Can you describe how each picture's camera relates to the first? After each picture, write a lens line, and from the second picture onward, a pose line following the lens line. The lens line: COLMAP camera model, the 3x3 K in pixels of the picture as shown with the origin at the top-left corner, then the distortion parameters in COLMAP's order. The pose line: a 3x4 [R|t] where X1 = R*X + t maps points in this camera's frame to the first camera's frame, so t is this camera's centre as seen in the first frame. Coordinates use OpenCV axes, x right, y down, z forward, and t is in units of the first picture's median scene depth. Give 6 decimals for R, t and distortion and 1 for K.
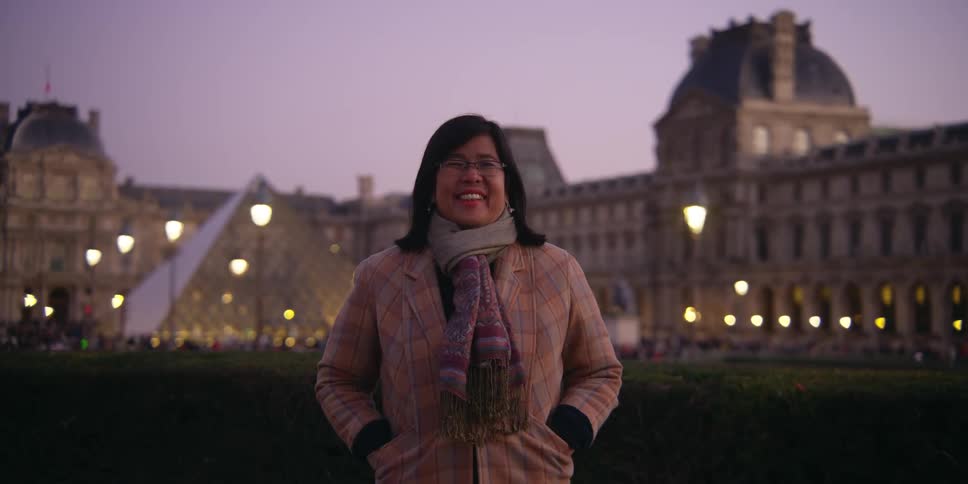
lens RADIAL K [[1427.1, 0, 484.0], [0, 1427.1, 242.0], [0, 0, 1]] dist [0.381175, 0.054060]
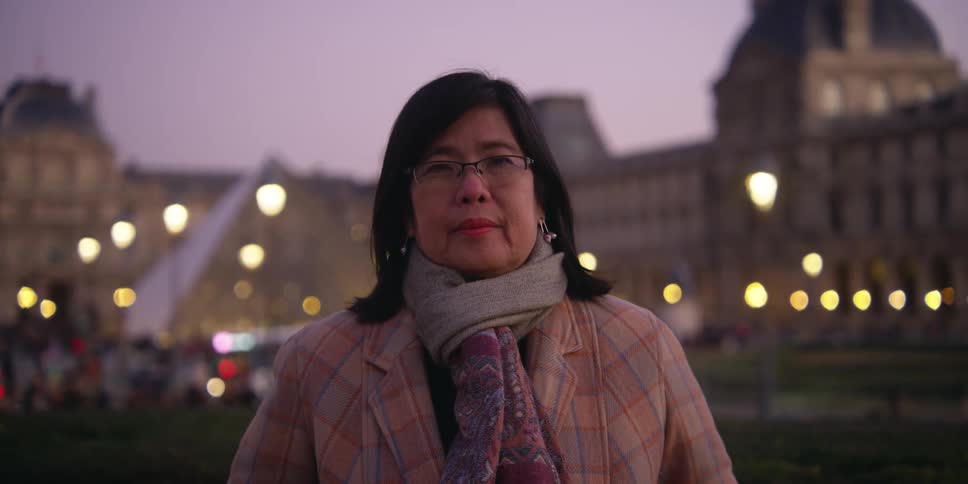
lens RADIAL K [[1427.1, 0, 484.0], [0, 1427.1, 242.0], [0, 0, 1]] dist [0.381175, 0.054060]
pose [[0.999261, -0.025184, -0.029032, 0.007545], [0.025843, 0.999411, 0.022576, -0.036098], [0.028446, -0.023310, 0.999324, 0.447416]]
